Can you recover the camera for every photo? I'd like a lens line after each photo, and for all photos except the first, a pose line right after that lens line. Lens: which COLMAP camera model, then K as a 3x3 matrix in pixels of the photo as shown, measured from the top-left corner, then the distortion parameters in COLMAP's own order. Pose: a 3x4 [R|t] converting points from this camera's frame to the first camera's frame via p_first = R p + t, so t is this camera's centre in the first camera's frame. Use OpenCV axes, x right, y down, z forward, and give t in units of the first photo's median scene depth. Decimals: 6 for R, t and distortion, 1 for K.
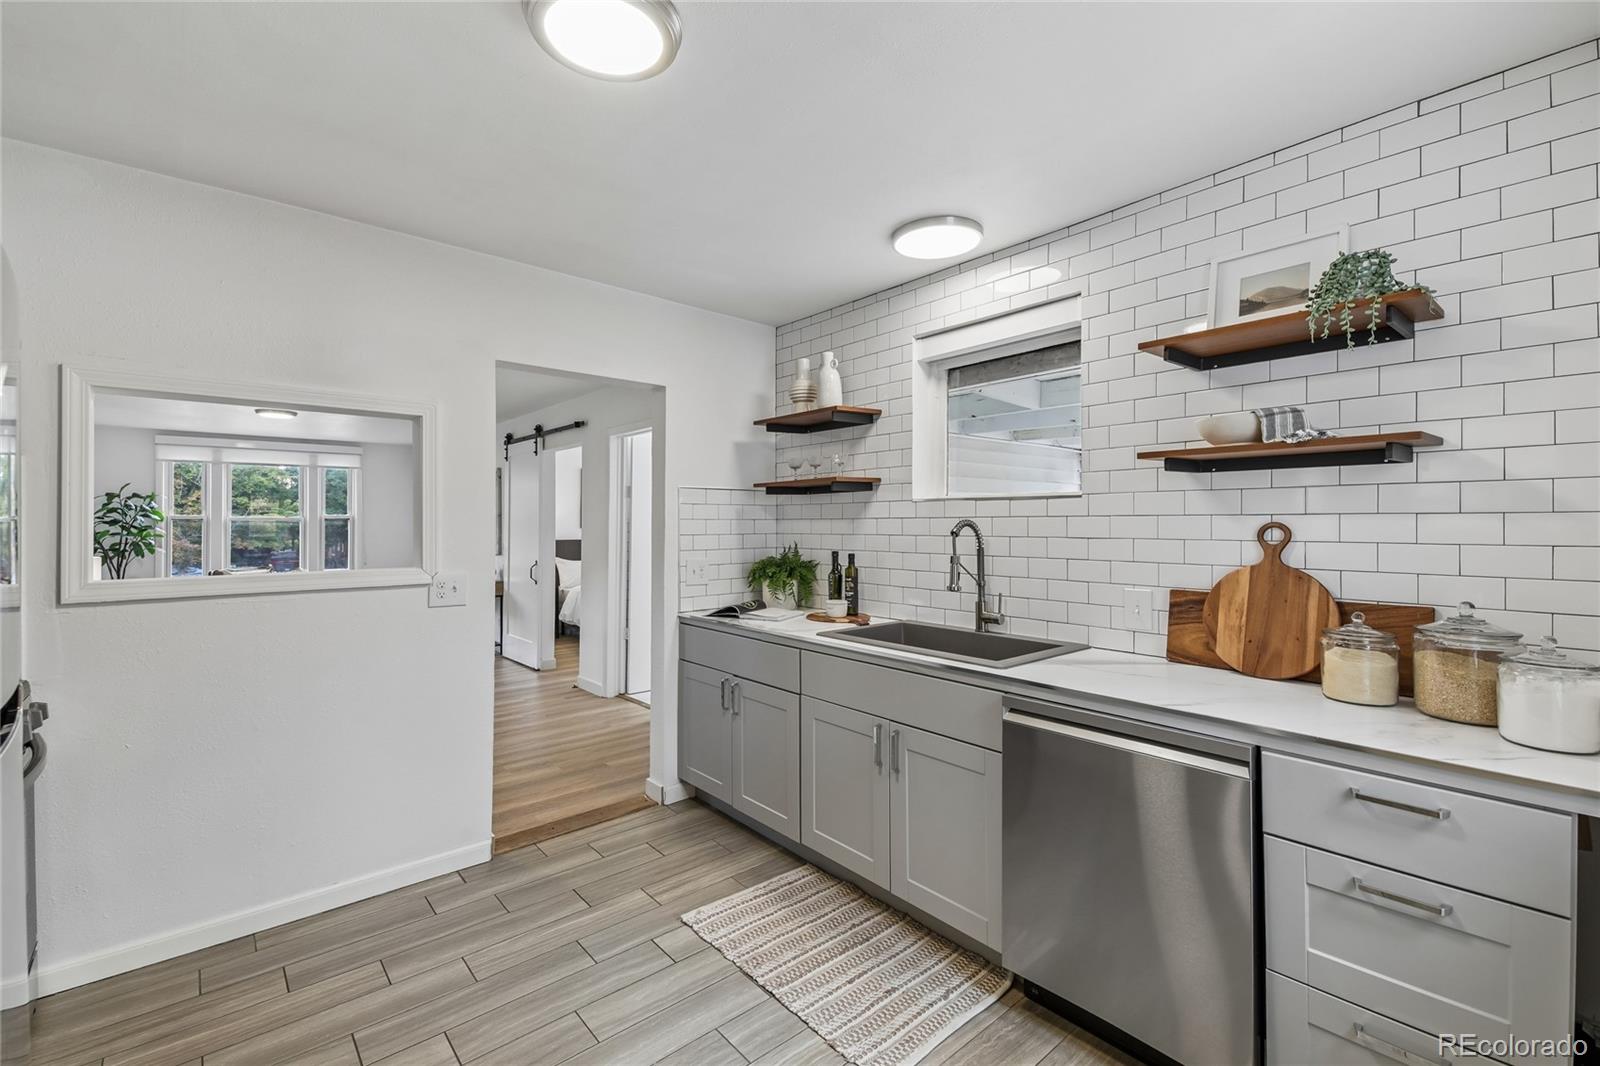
lens RADIAL K [[686.4, 0, 793.9], [0, 686.4, 514.0], [0, 0, 1]] dist [0.061409, -0.026476]
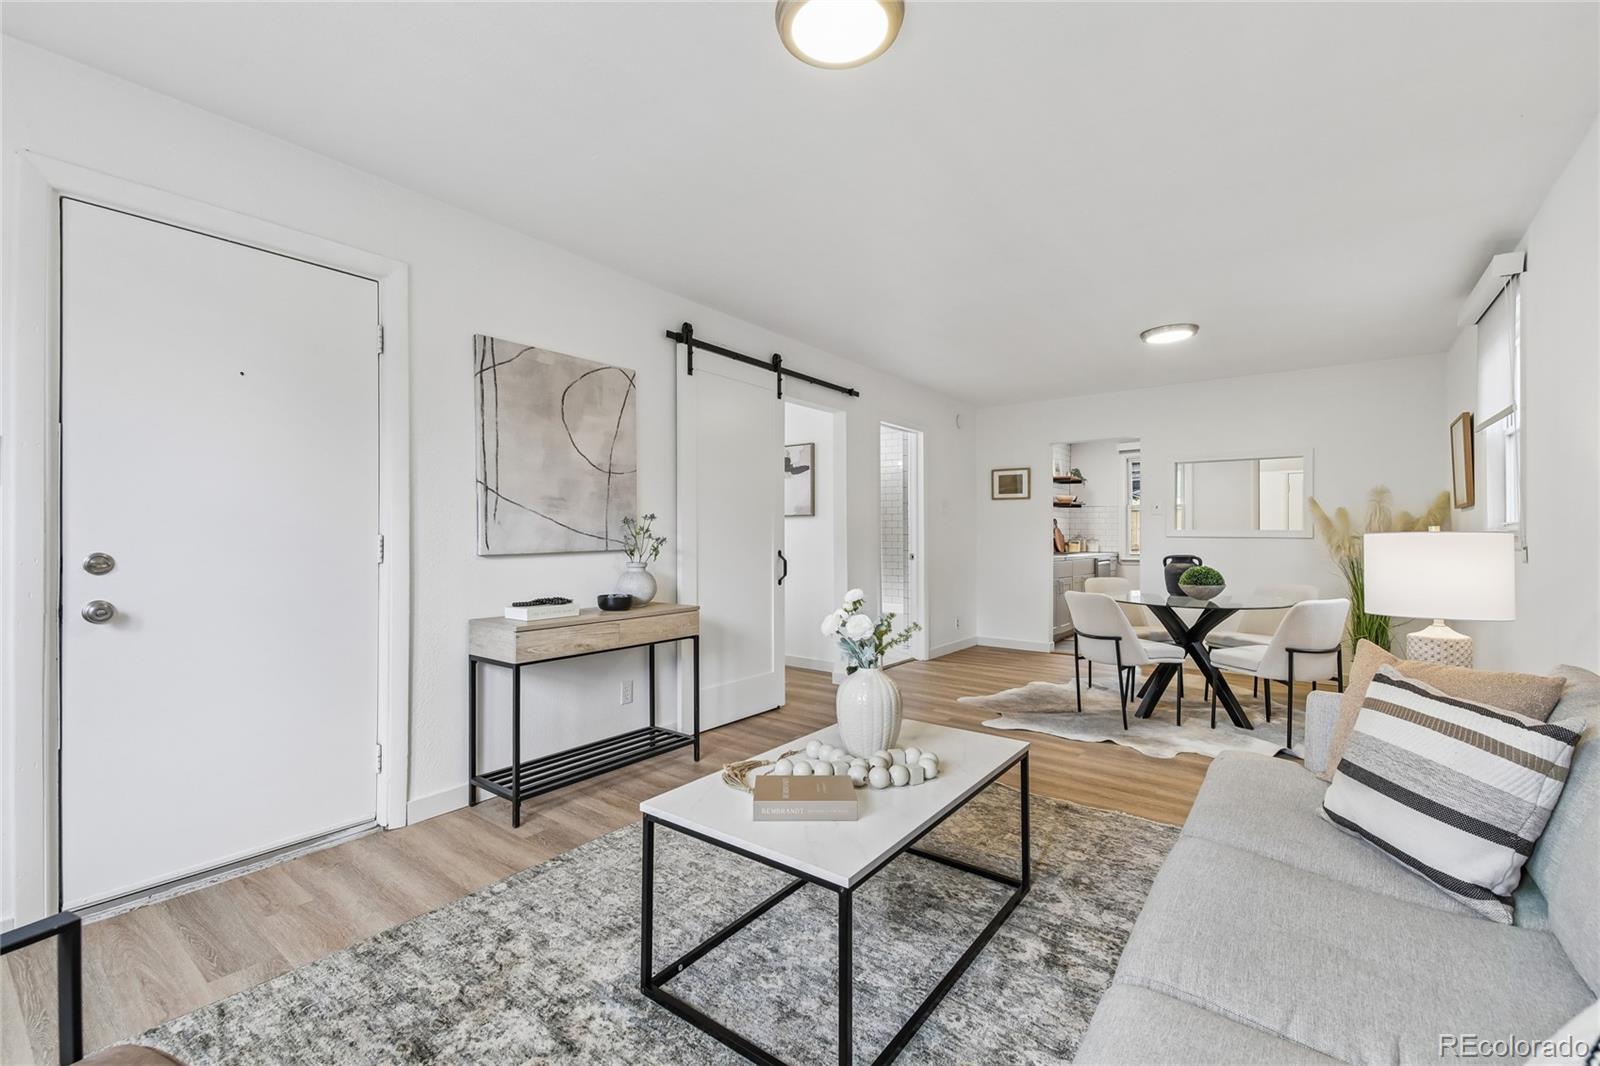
lens RADIAL K [[674.4, 0, 791.0], [0, 674.4, 530.3], [0, 0, 1]] dist [0.051739, -0.022818]
pose [[-0.202913, 0.008143, 0.979163, -0.886161], [-0.018070, 0.999764, -0.012059, 0.046662], [-0.979030, -0.020140, -0.202718, 0.963449]]
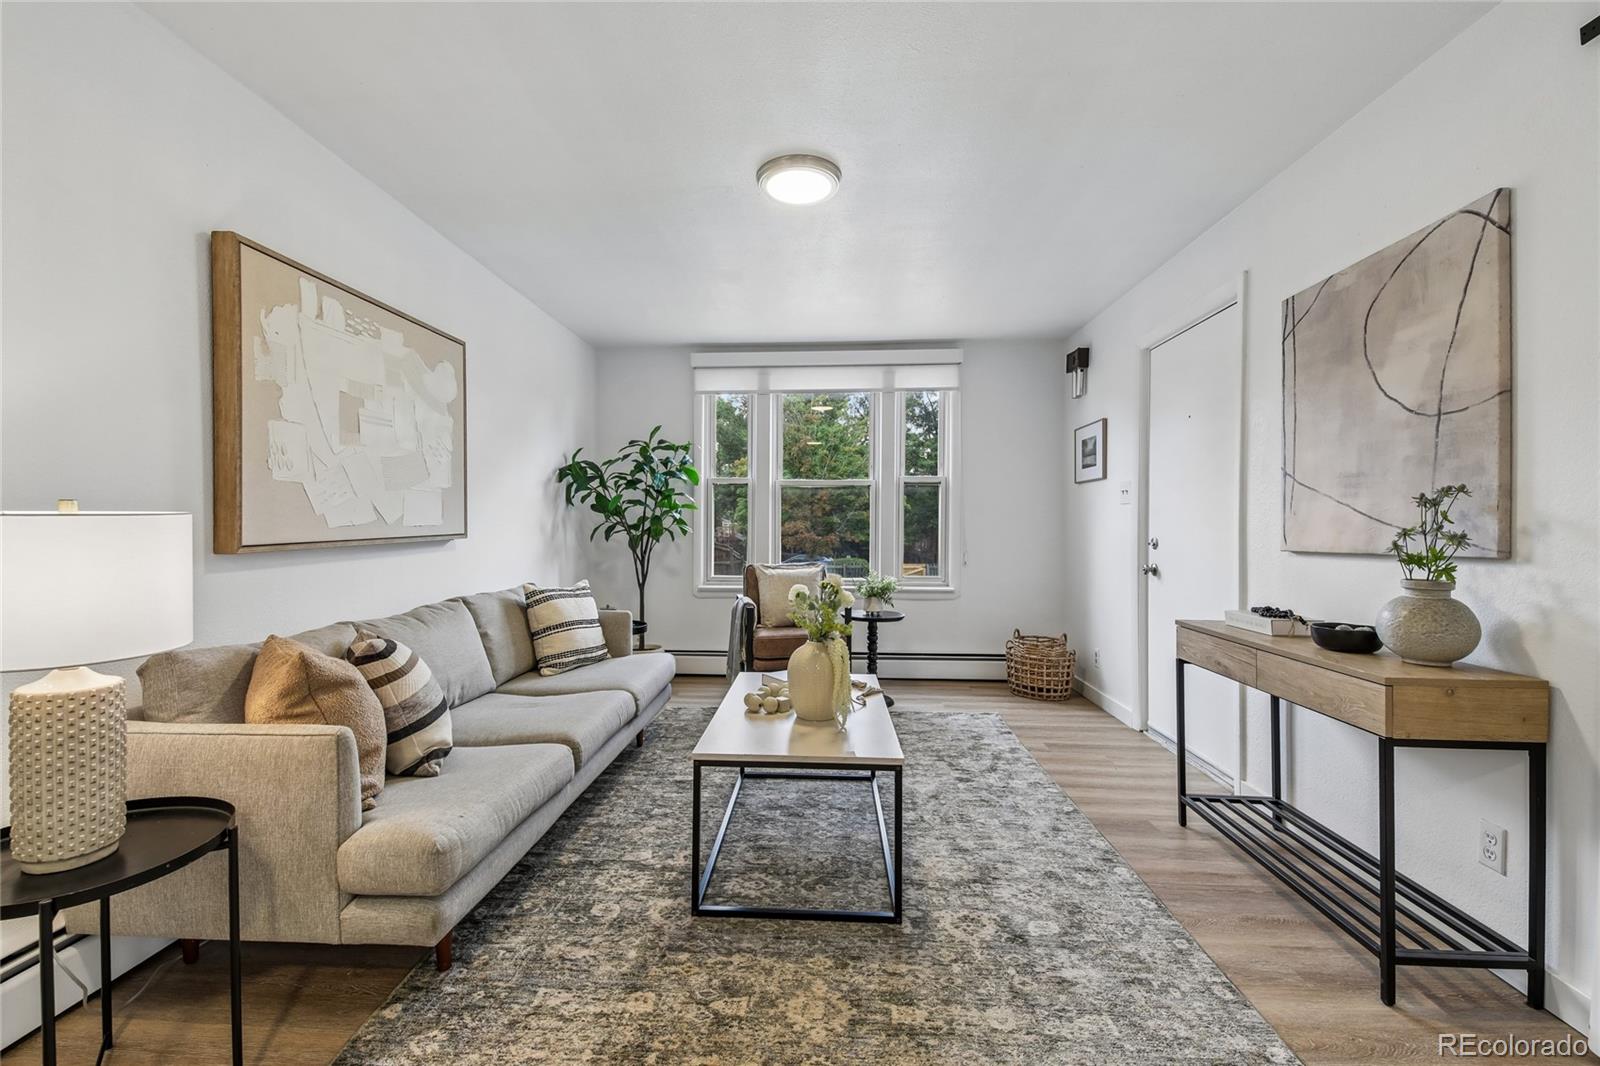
lens RADIAL K [[674.4, 0, 791.0], [0, 674.4, 530.3], [0, 0, 1]] dist [0.051739, -0.022818]
pose [[0.717865, 0.010678, -0.696101, -0.422691], [0.003400, 0.999817, 0.018843, 0.041928], [0.696174, -0.015894, 0.717697, 0.649214]]
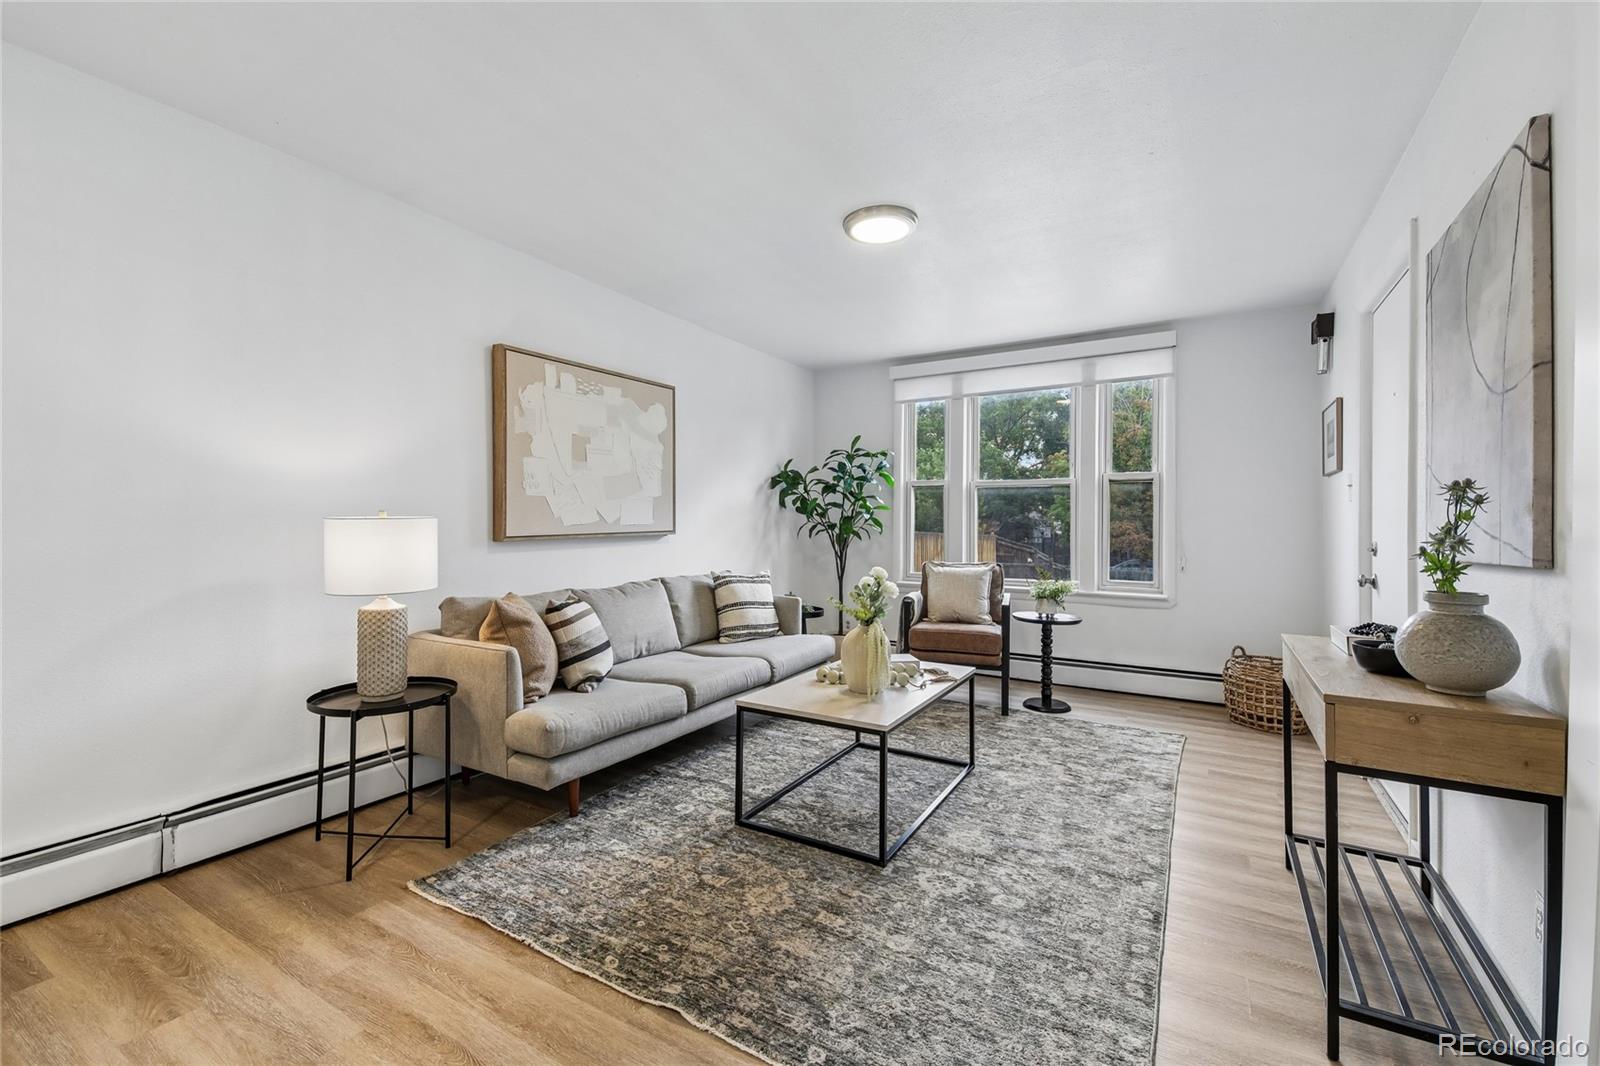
lens RADIAL K [[680.1, 0, 790.4], [0, 680.1, 523.3], [0, 0, 1]] dist [0.051725, -0.022910]
pose [[0.316166, 0.004623, -0.948693, -0.300020], [0.005061, 0.999966, 0.006559, 0.041943], [0.948690, -0.006875, 0.316132, 0.726158]]
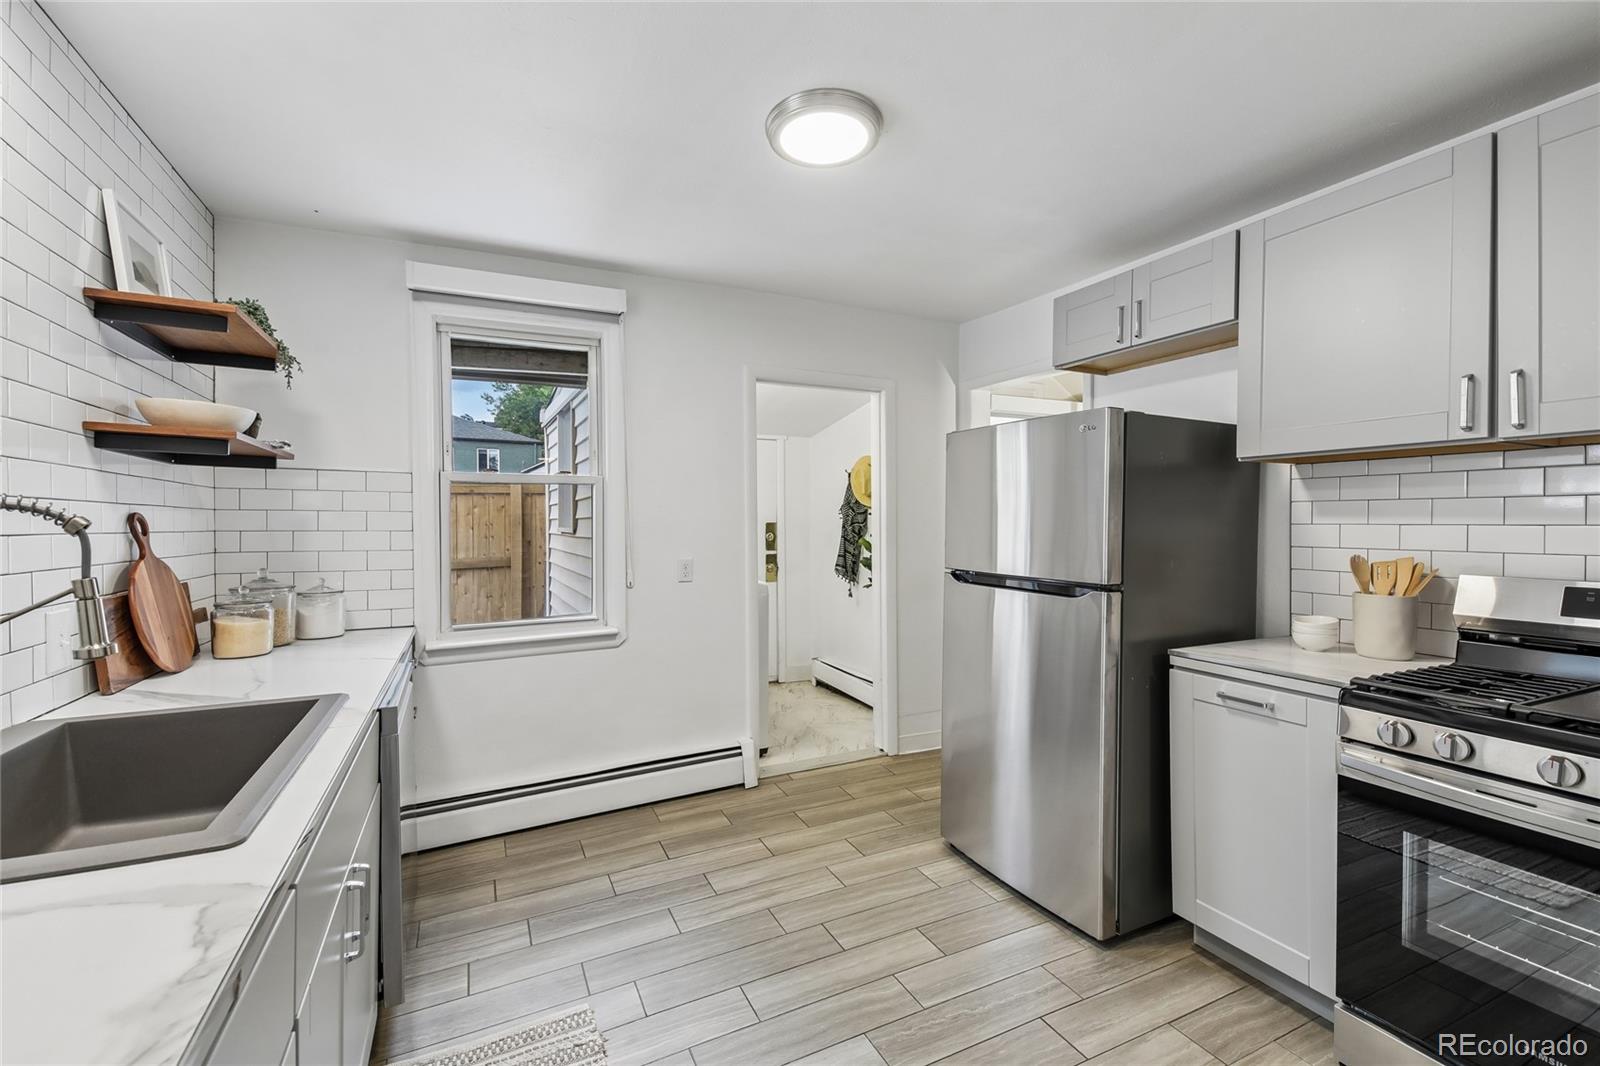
lens RADIAL K [[674.4, 0, 791.0], [0, 674.4, 530.3], [0, 0, 1]] dist [0.051739, -0.022818]
pose [[-0.966814, 0.002004, 0.255474, -0.106453], [0.000060, 0.999971, -0.007614, 0.012274], [-0.255482, -0.007346, -0.966786, 0.450635]]
